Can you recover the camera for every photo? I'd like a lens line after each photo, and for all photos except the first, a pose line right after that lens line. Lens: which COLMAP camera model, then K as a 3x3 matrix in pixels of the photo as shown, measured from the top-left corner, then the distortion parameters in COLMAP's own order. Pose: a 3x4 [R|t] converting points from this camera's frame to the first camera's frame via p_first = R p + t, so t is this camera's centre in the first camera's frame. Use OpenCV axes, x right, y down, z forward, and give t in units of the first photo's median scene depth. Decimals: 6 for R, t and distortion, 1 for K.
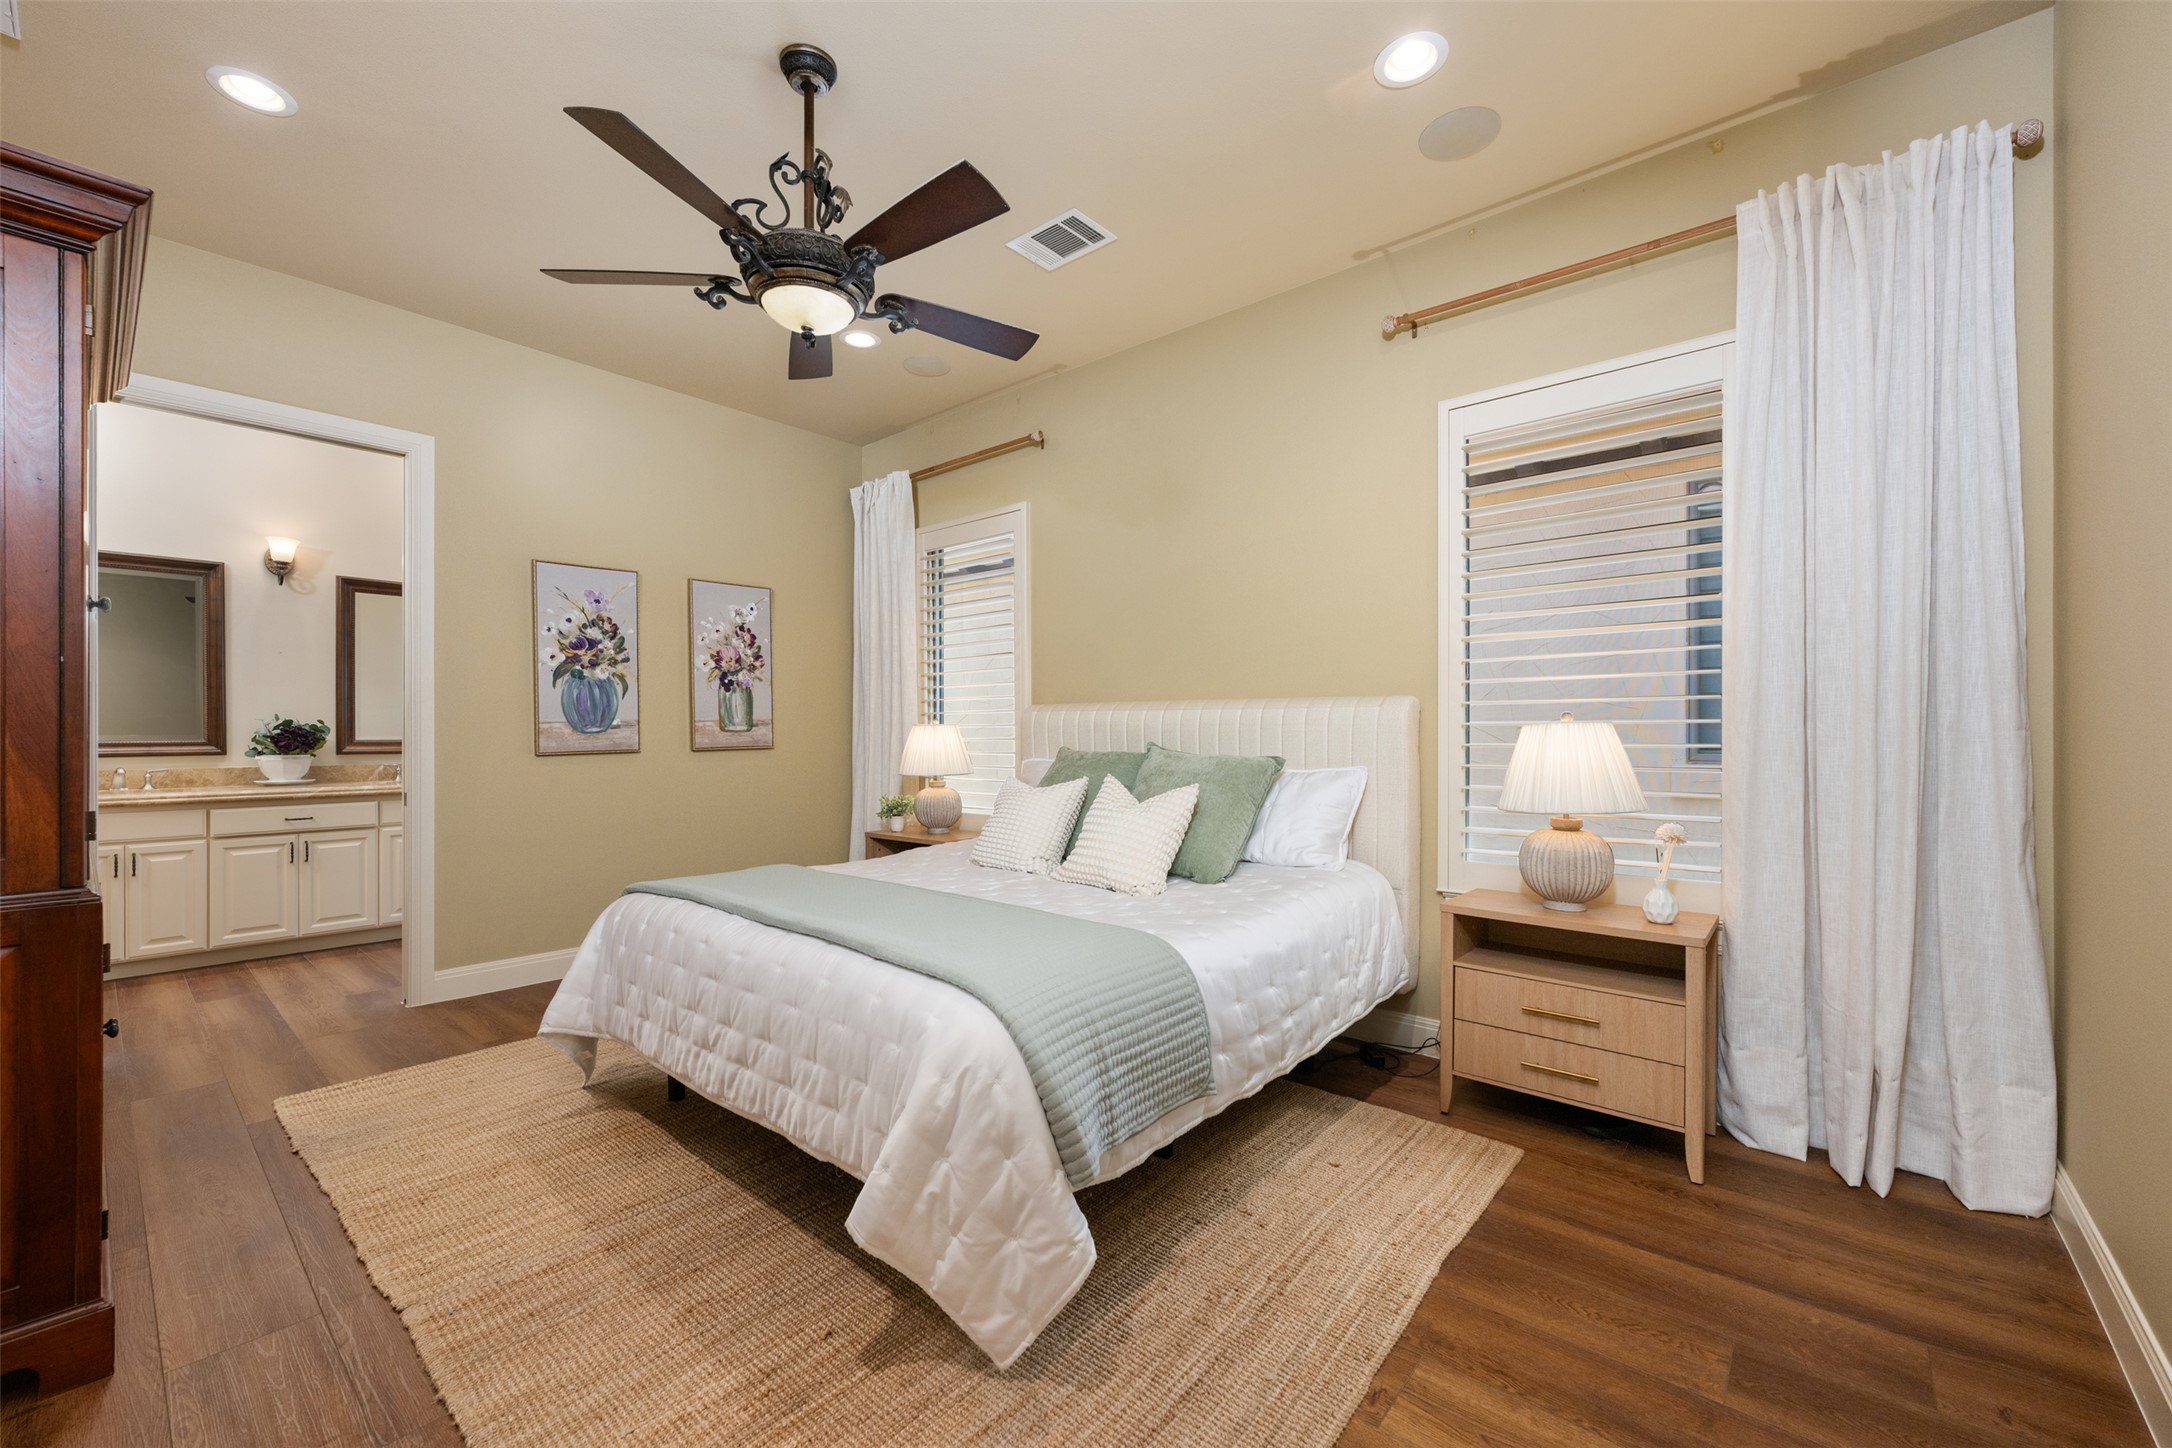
lens RADIAL K [[863.4, 0, 1086.0], [0, 863.4, 724.0], [0, 0, 1]] dist [0.001100, 0.000114]
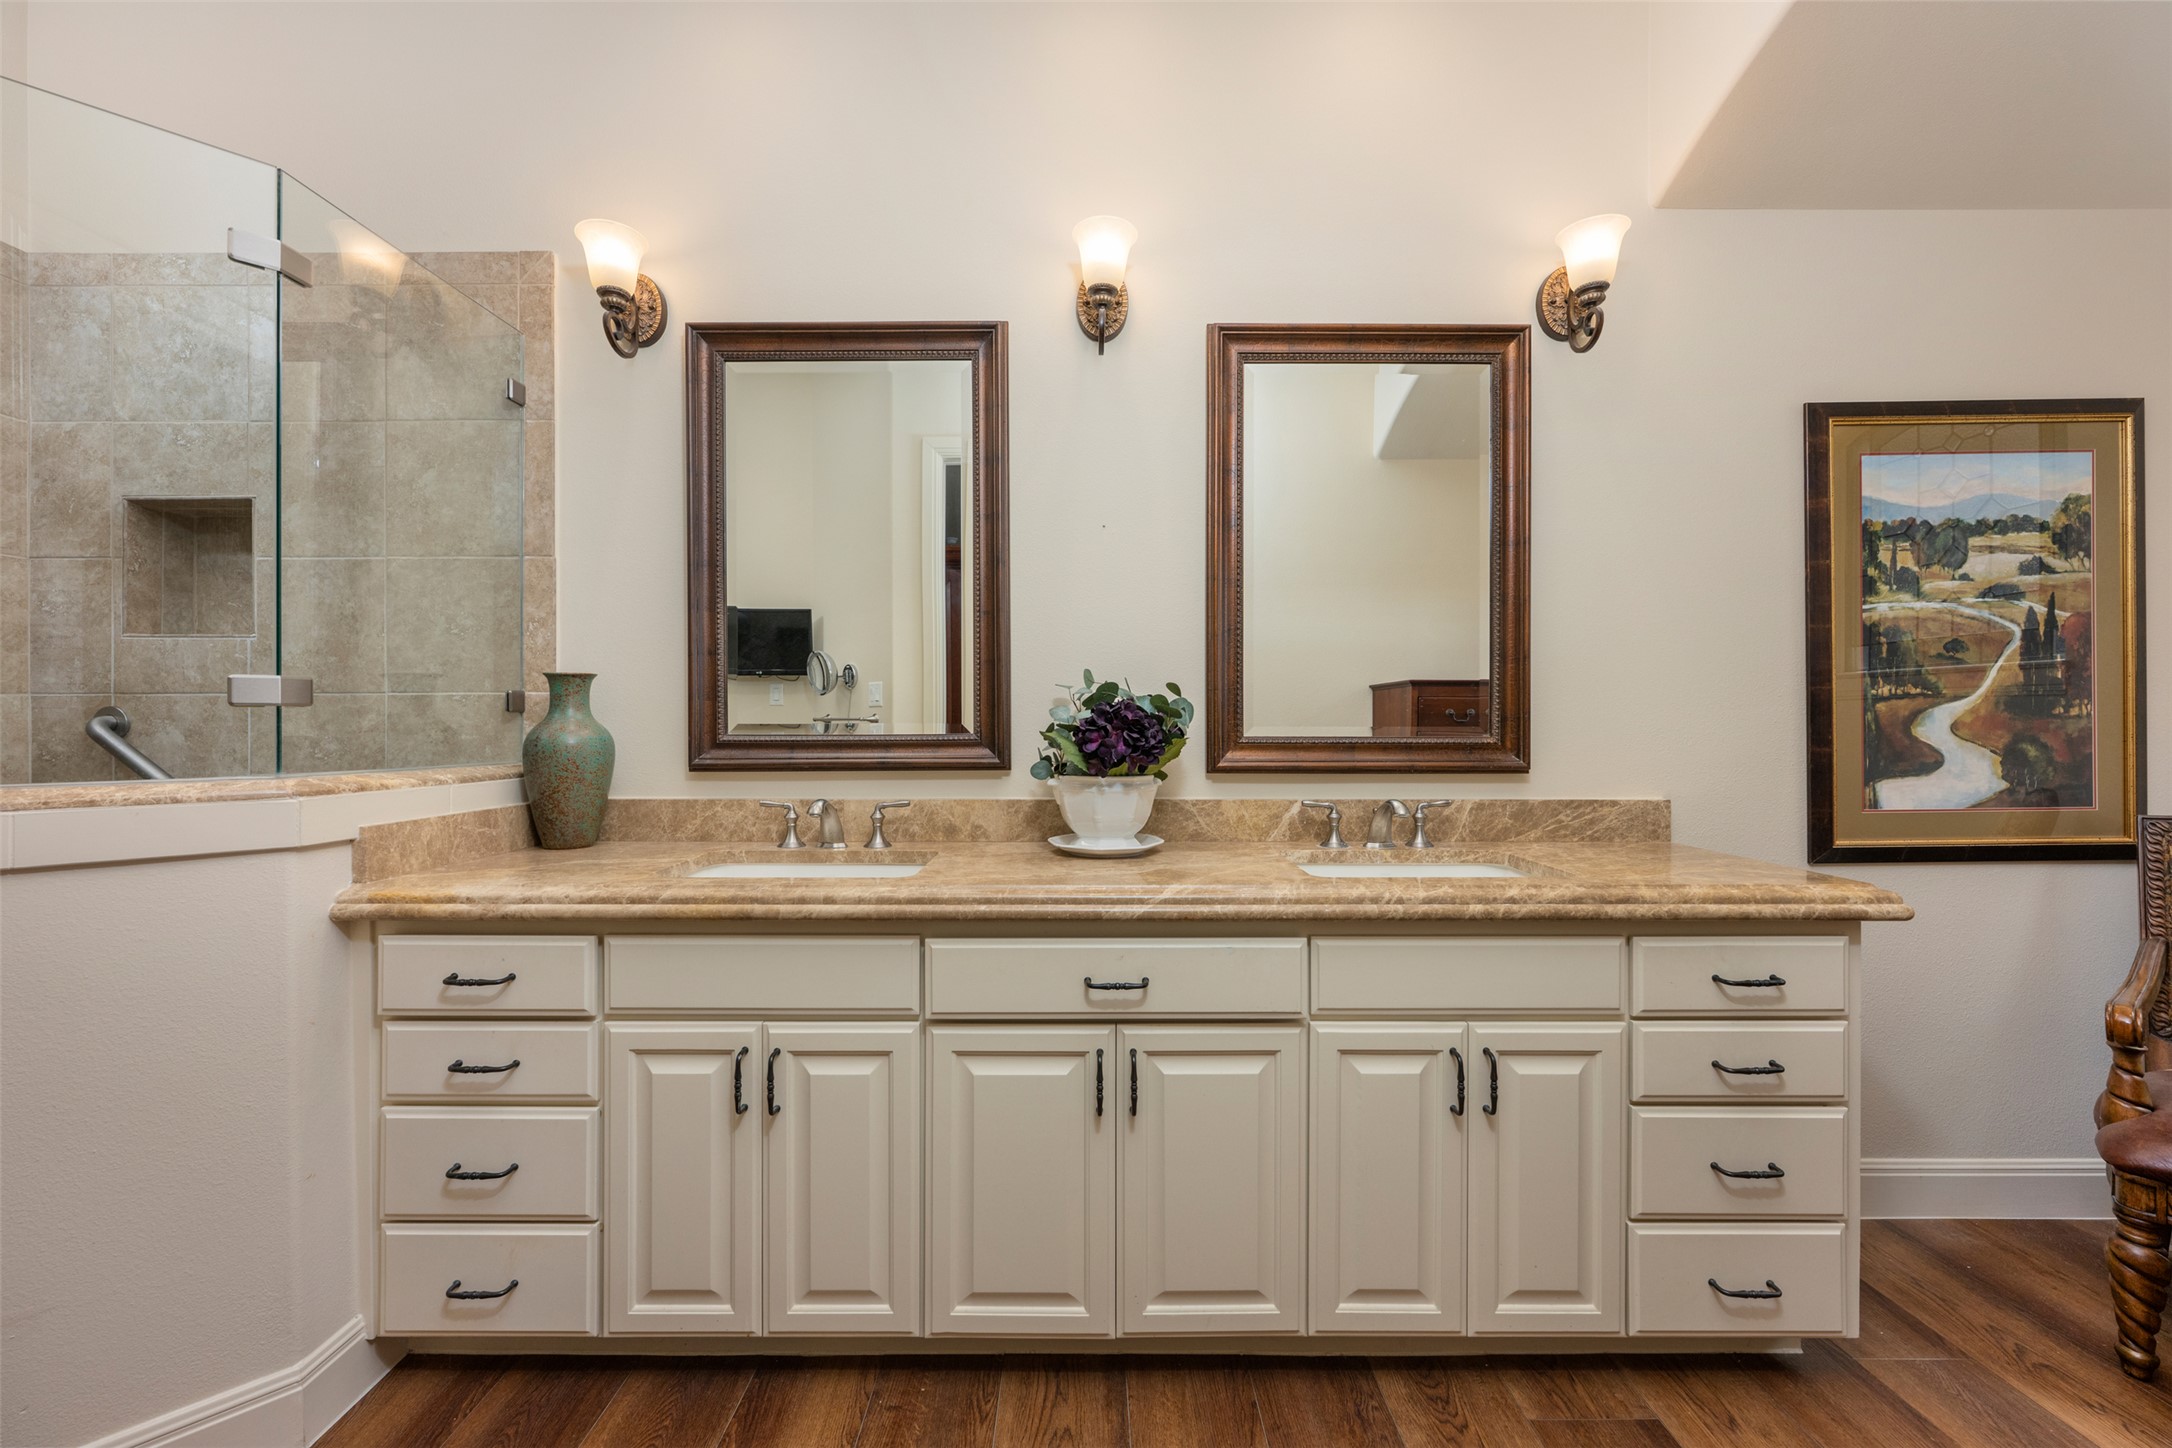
lens RADIAL K [[863.4, 0, 1086.0], [0, 863.4, 724.0], [0, 0, 1]] dist [0.001100, 0.000114]
pose [[0.648035, 0.001633, -0.761609, -0.642009], [0.003508, 0.999981, 0.005128, 0.010962], [0.761602, -0.005995, 0.648017, 0.747799]]
